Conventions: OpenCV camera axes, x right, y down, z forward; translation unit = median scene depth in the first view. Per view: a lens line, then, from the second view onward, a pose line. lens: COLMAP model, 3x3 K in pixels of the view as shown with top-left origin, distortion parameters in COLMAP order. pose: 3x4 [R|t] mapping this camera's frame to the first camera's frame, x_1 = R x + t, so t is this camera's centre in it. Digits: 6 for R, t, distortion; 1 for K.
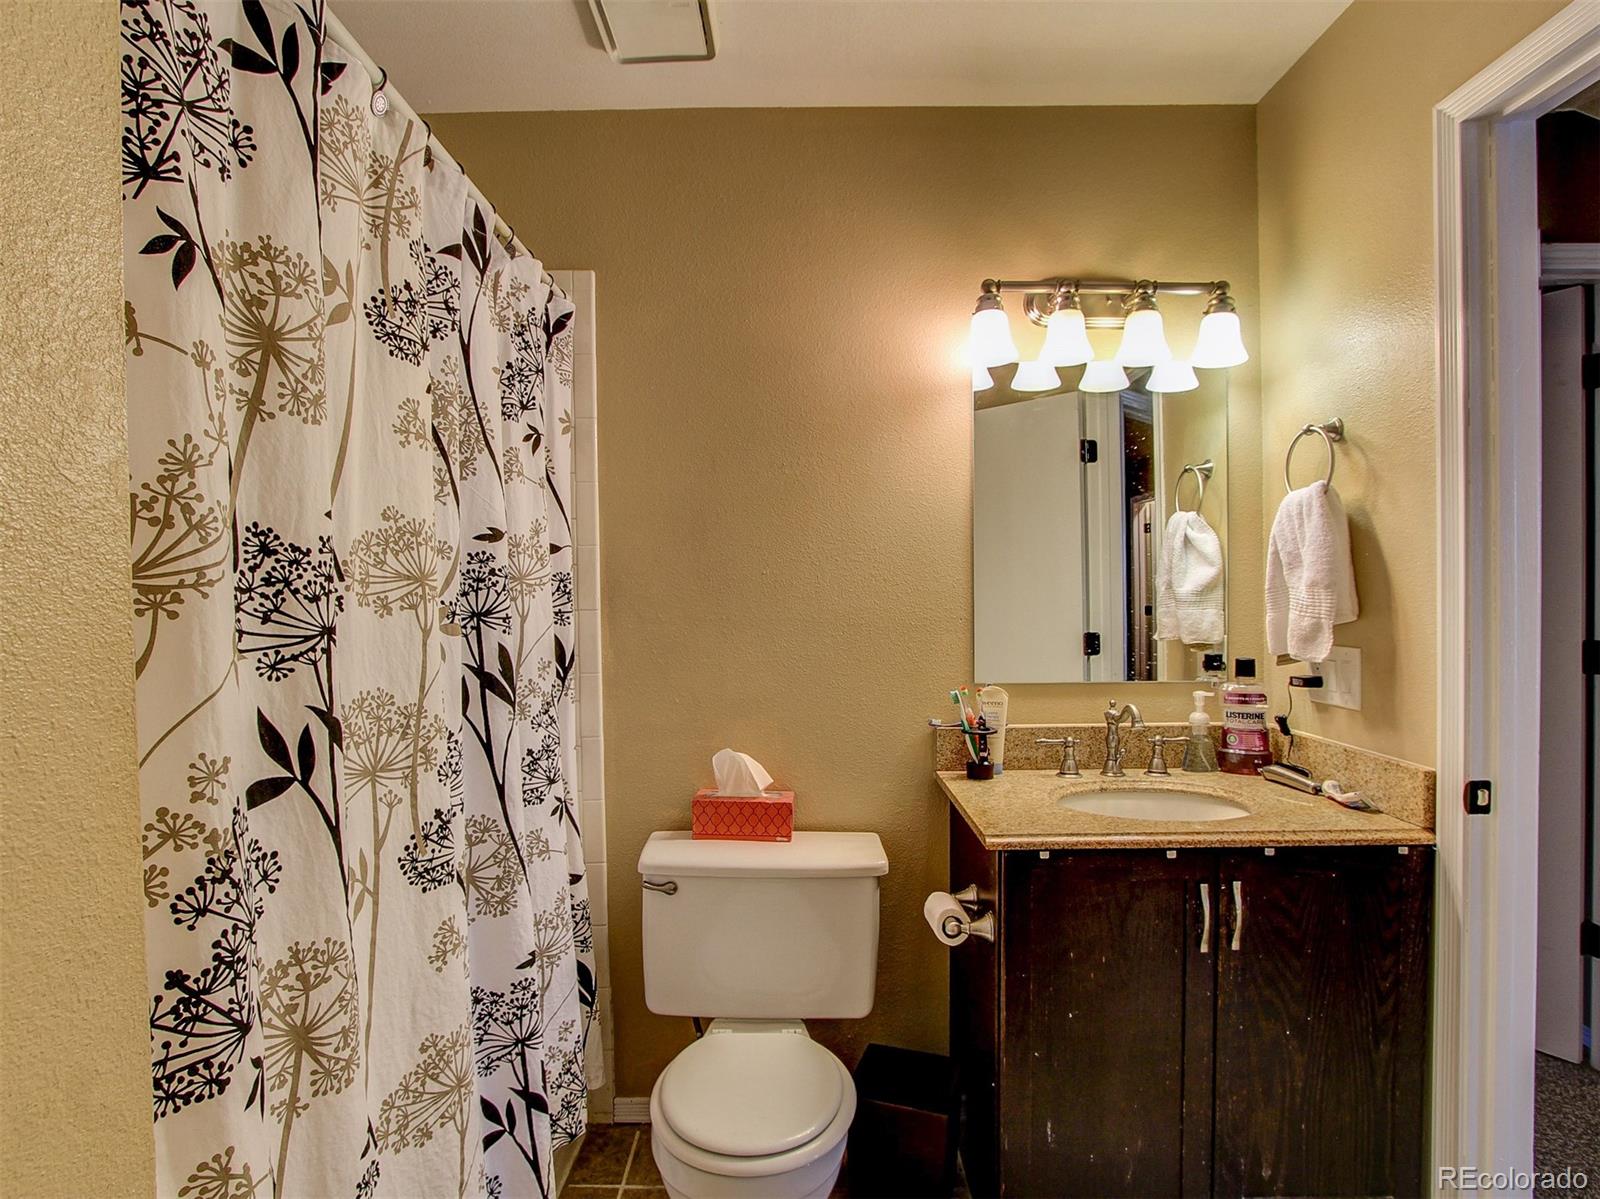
lens RADIAL K [[848.5, 0, 813.5], [0, 848.5, 603.3], [0, 0, 1]] dist [-0.023636, 0.004352]
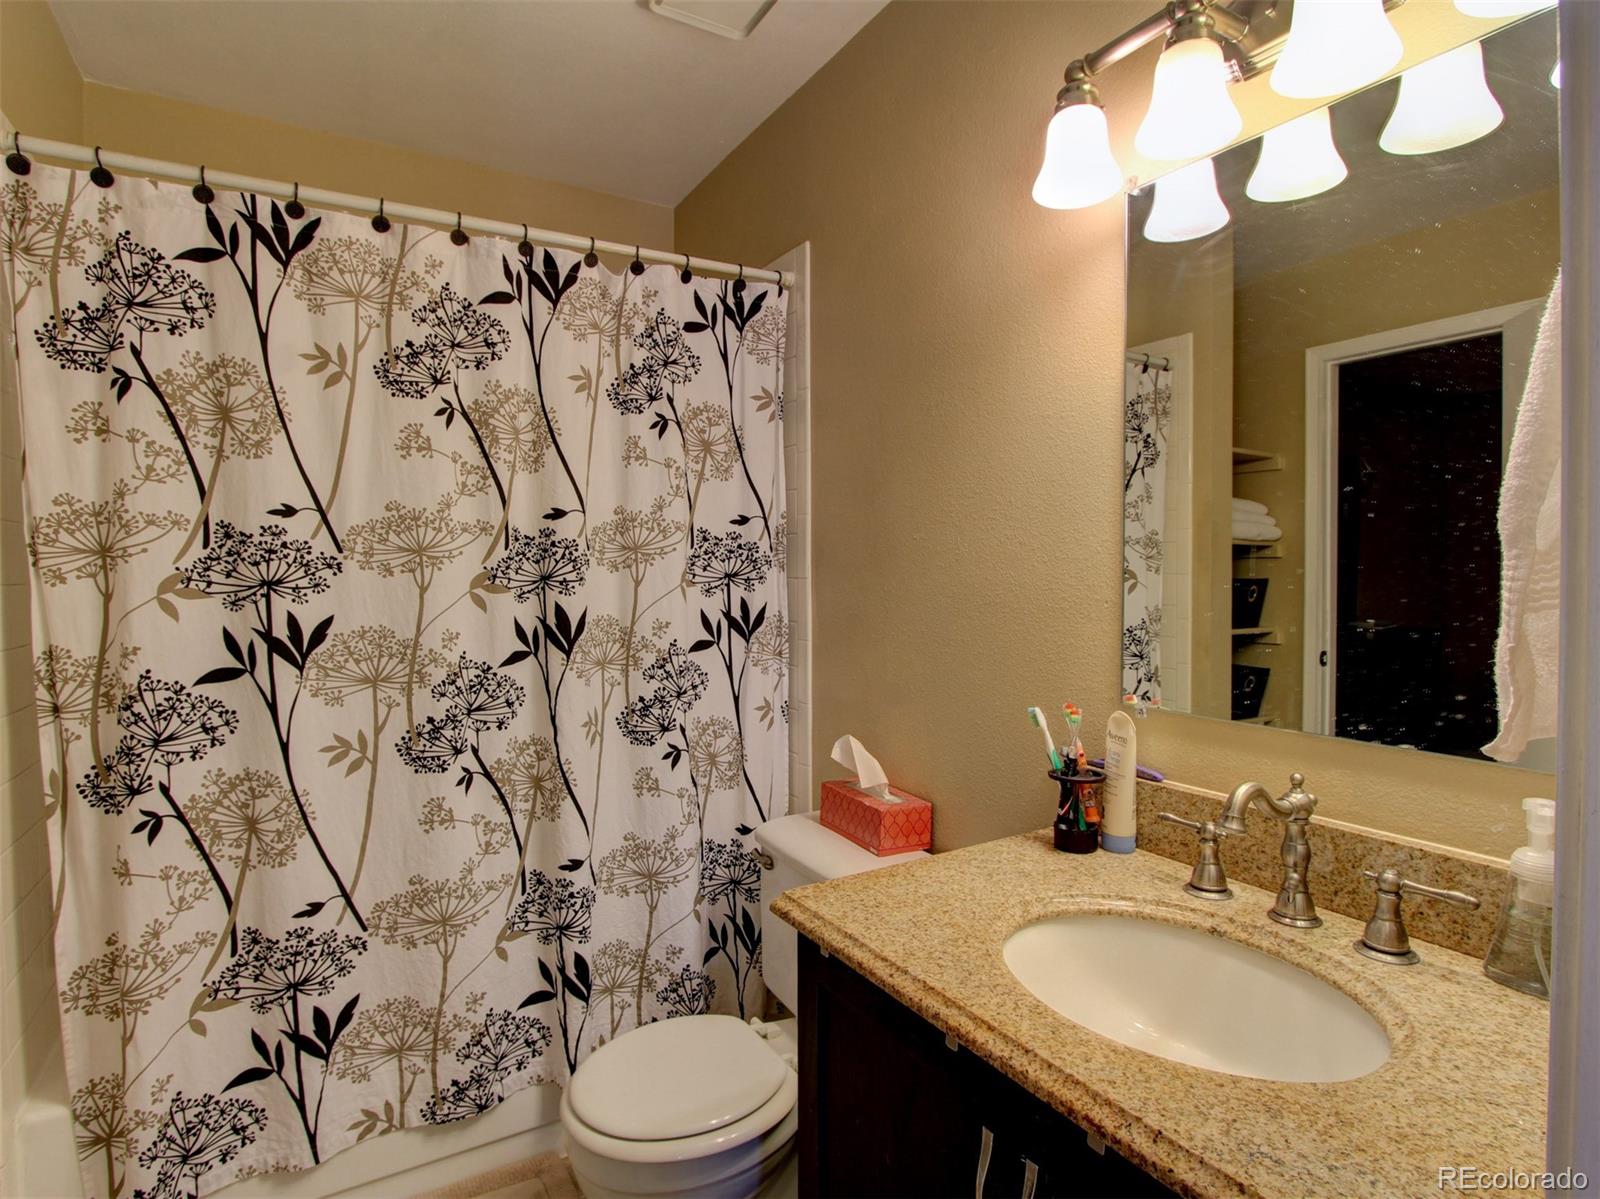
lens RADIAL K [[848.5, 0, 811.5], [0, 848.5, 592.7], [0, 0, 1]] dist [-0.023636, 0.004352]
pose [[0.521211, 0.032503, -0.852809, 1.199412], [-0.013640, 0.999464, 0.029756, -0.011317], [0.853319, -0.003876, 0.521375, 0.923203]]
